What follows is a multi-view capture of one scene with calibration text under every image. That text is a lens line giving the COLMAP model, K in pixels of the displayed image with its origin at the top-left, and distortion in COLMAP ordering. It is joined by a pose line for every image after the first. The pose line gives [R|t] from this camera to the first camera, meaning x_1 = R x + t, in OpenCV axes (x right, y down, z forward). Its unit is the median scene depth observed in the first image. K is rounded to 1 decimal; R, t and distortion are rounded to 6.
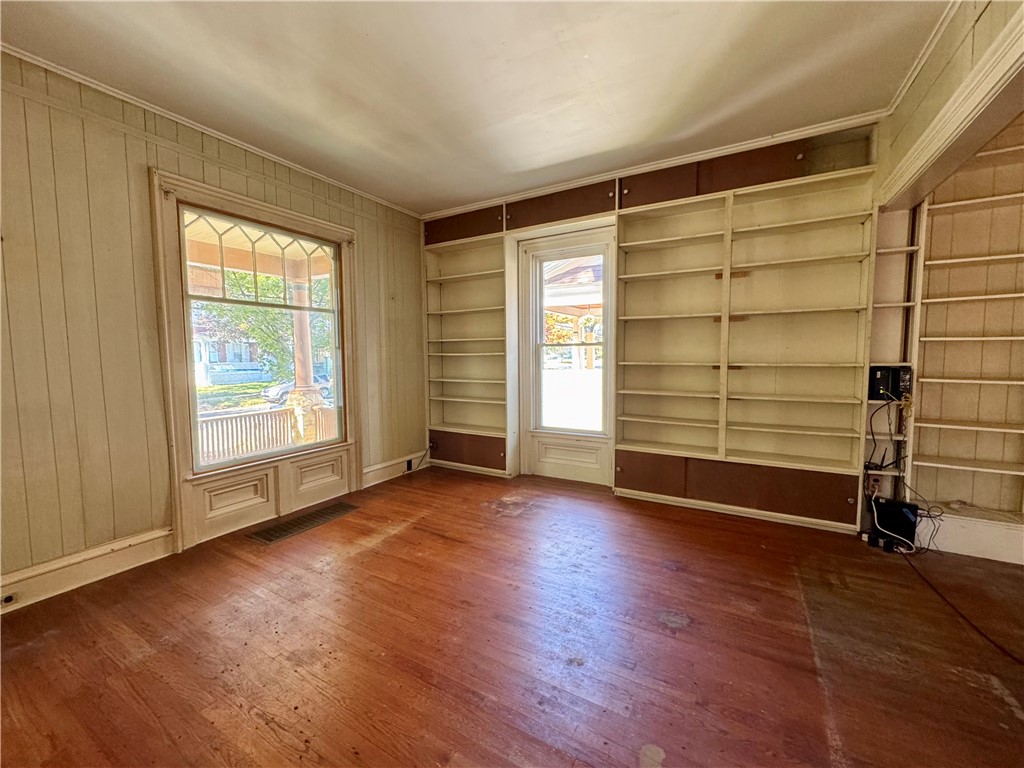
lens RADIAL K [[407.7, 0, 514.0], [0, 407.7, 383.9], [0, 0, 1]] dist [-0.002111, 0.000259]
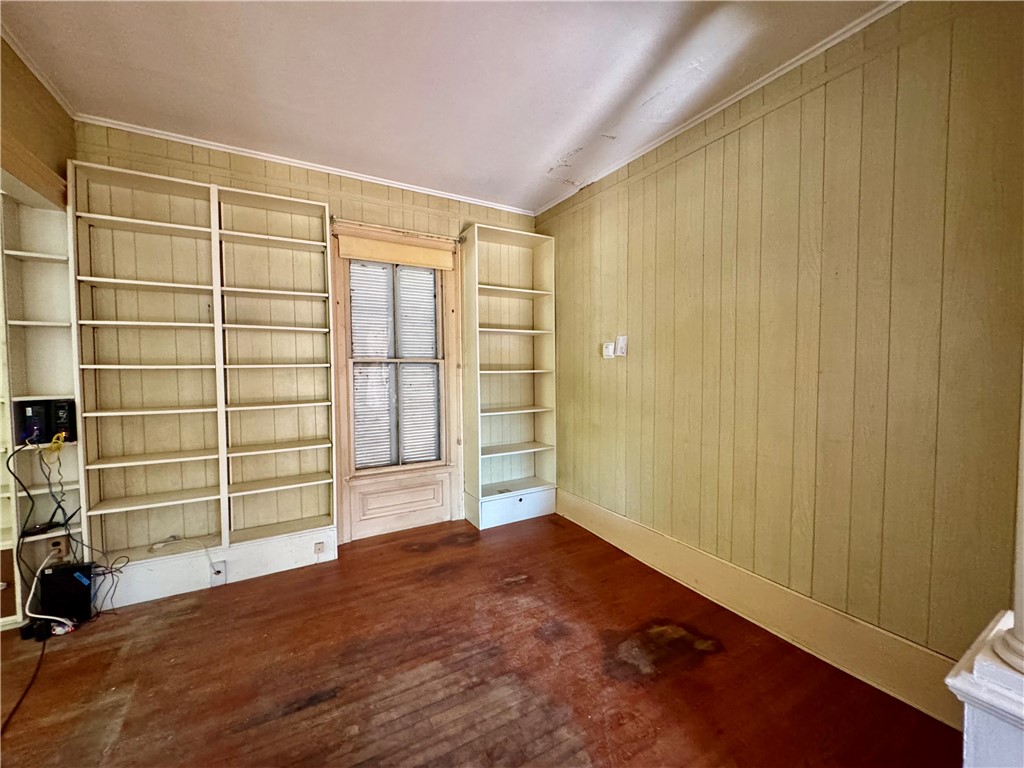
lens RADIAL K [[407.7, 0, 515.9], [0, 407.7, 383.5], [0, 0, 1]] dist [-0.002111, 0.000259]
pose [[0.497897, -0.028885, 0.866755, 0.692277], [0.065636, 0.997834, -0.004451, -0.012520], [-0.864749, 0.059107, 0.498714, -0.193346]]
